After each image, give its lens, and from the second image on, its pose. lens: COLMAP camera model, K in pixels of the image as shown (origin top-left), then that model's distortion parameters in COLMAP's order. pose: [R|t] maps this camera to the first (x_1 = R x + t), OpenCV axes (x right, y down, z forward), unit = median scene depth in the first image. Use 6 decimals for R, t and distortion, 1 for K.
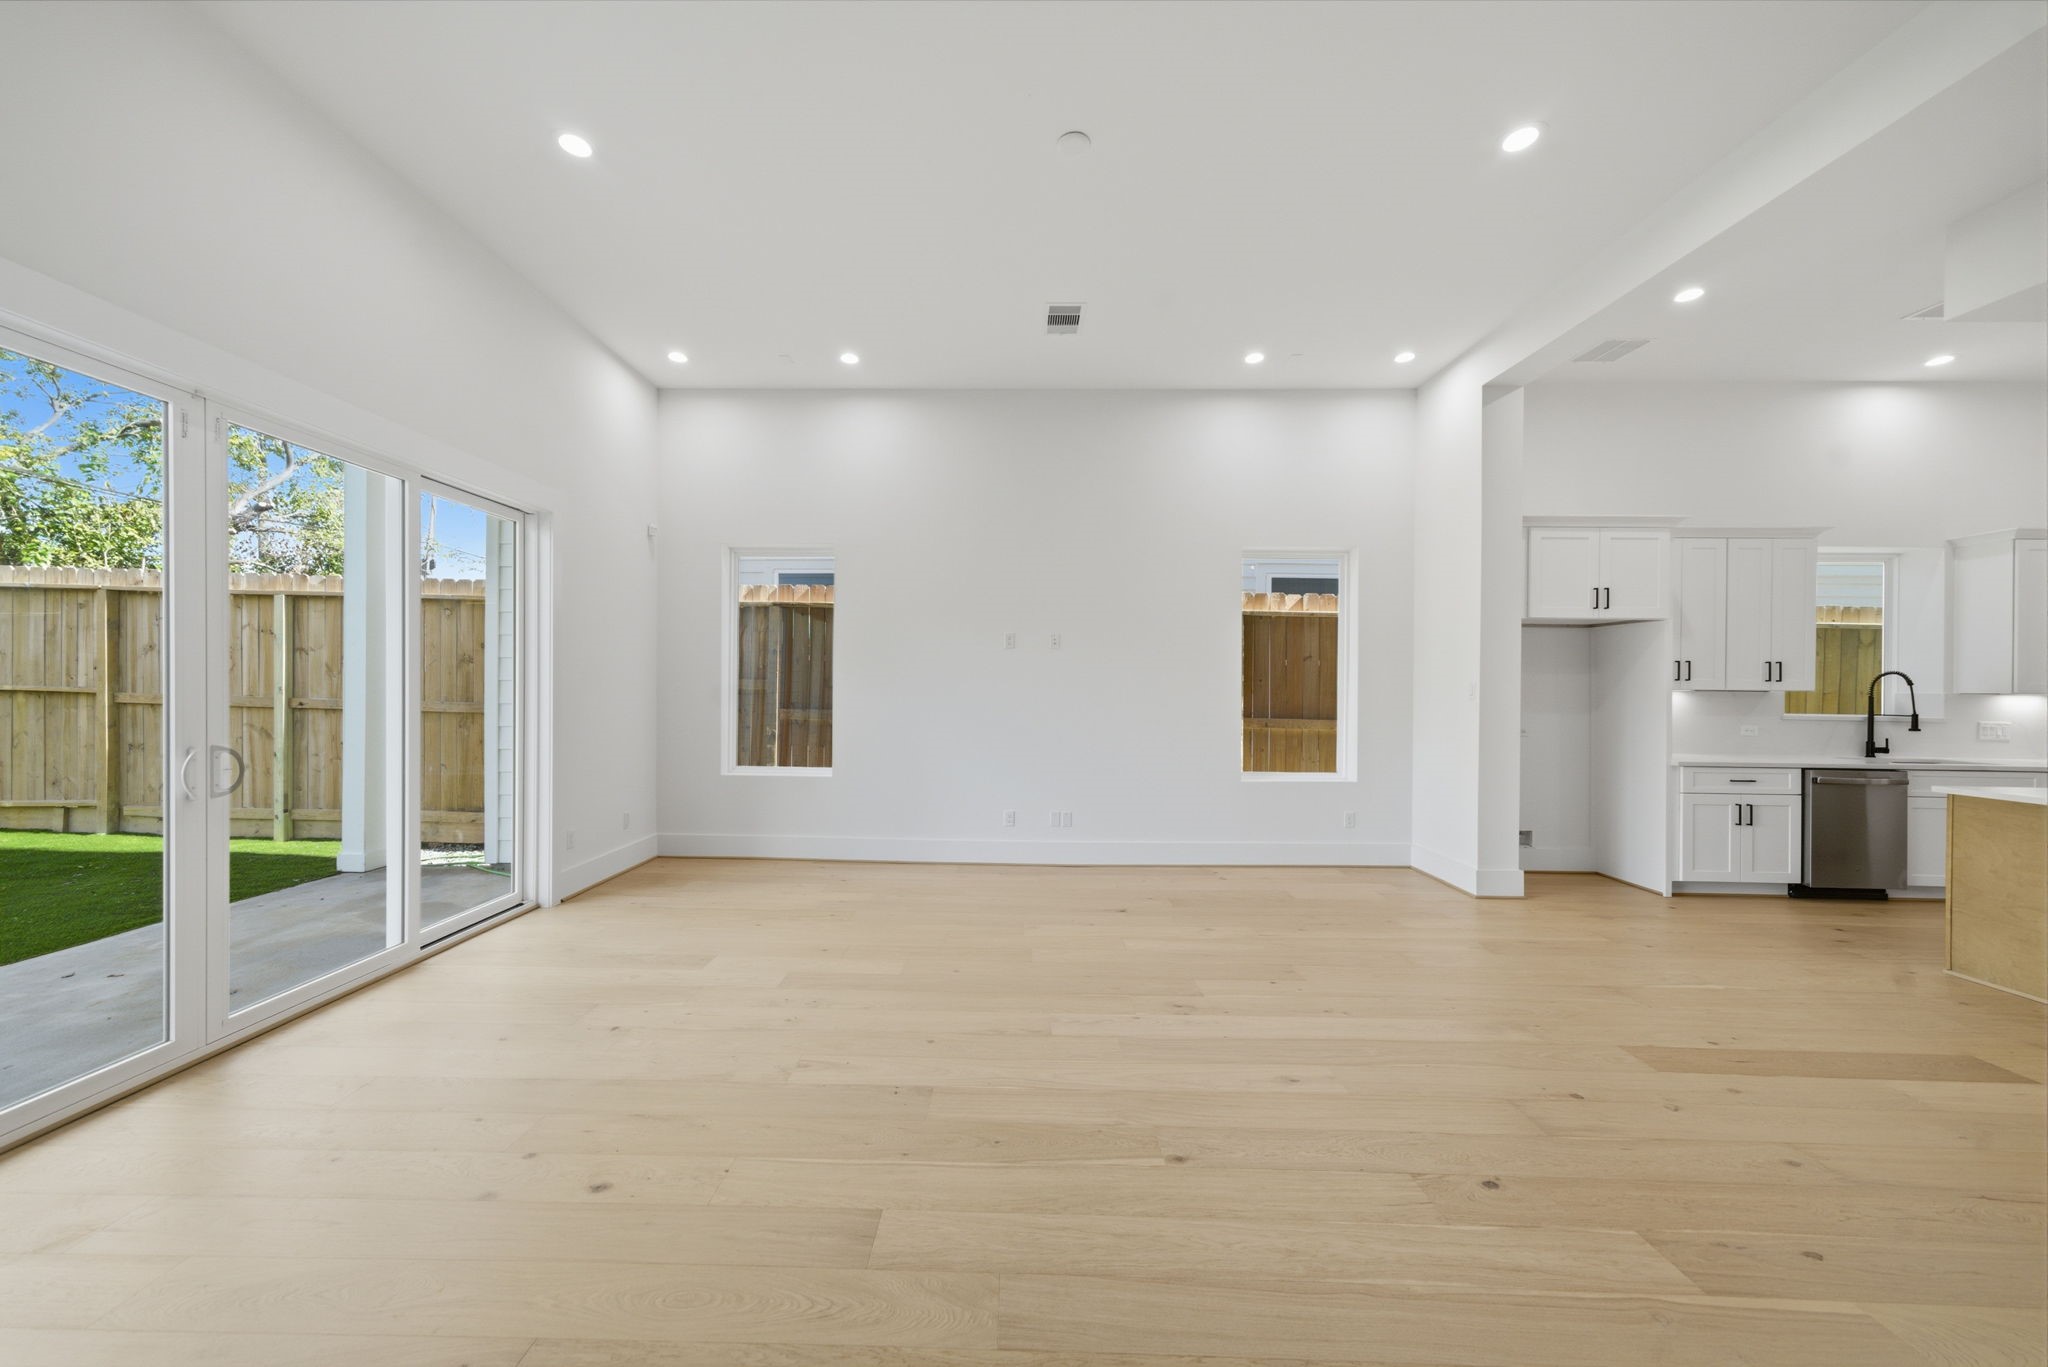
lens RADIAL K [[779.7, 0, 1015.9], [0, 779.7, 692.4], [0, 0, 1]] dist [-0.044593, 0.027683]
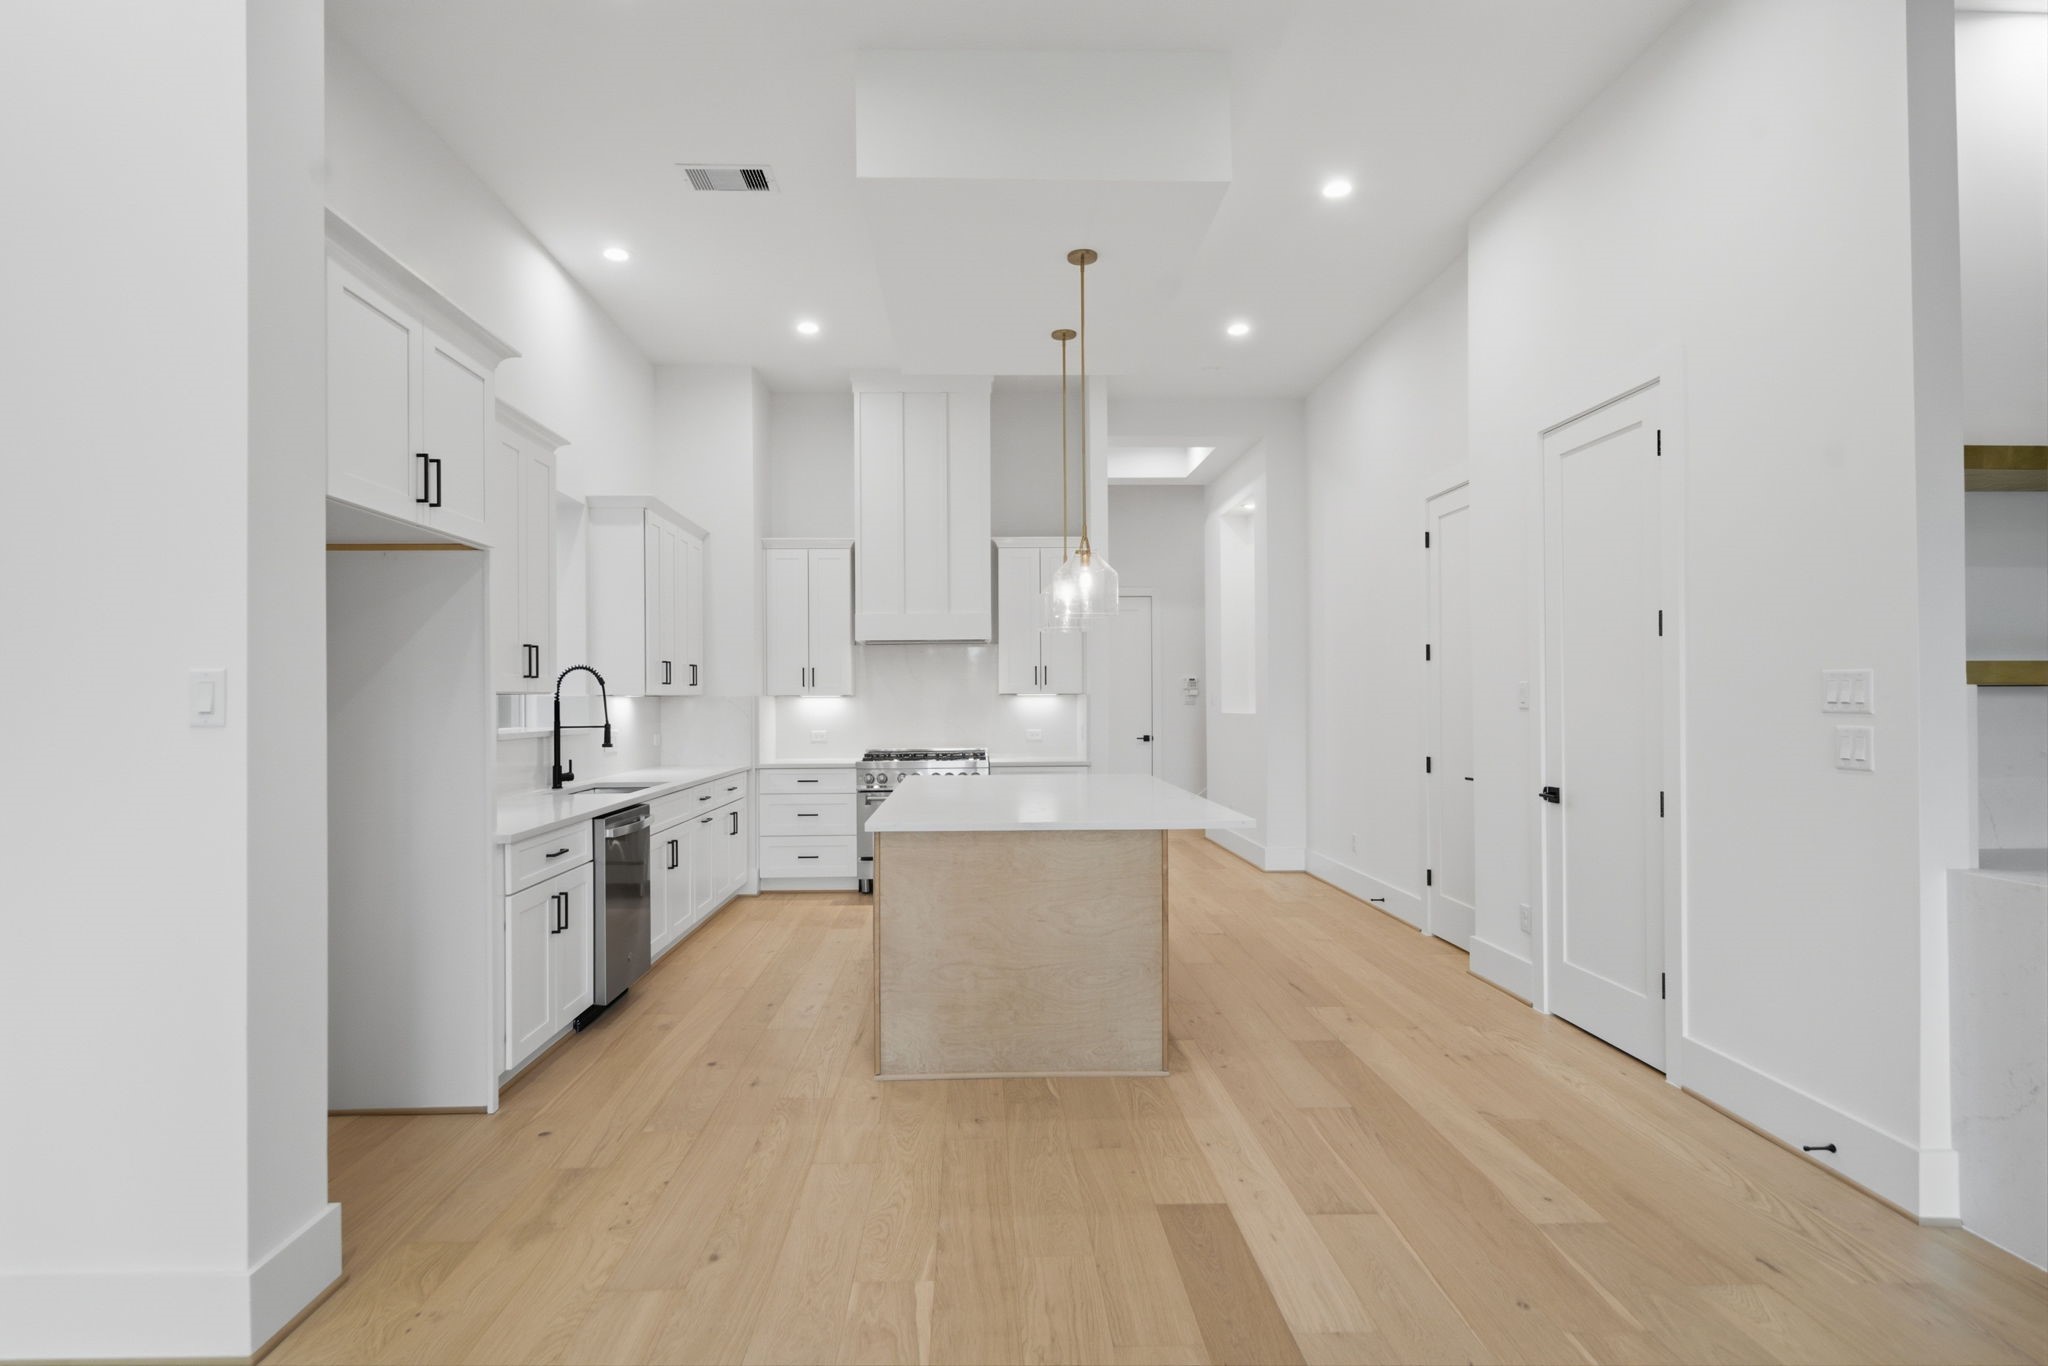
lens RADIAL K [[1071.5, 0, 1024.0], [0, 1071.5, 683.0], [0, 0, 1]] dist [-0.001813, -0.000184]
pose [[-0.020182, 0.008888, 0.999757, 0.140039], [0.005009, 0.999949, -0.008789, -0.000078], [-0.999784, 0.004830, -0.020226, 0.604562]]
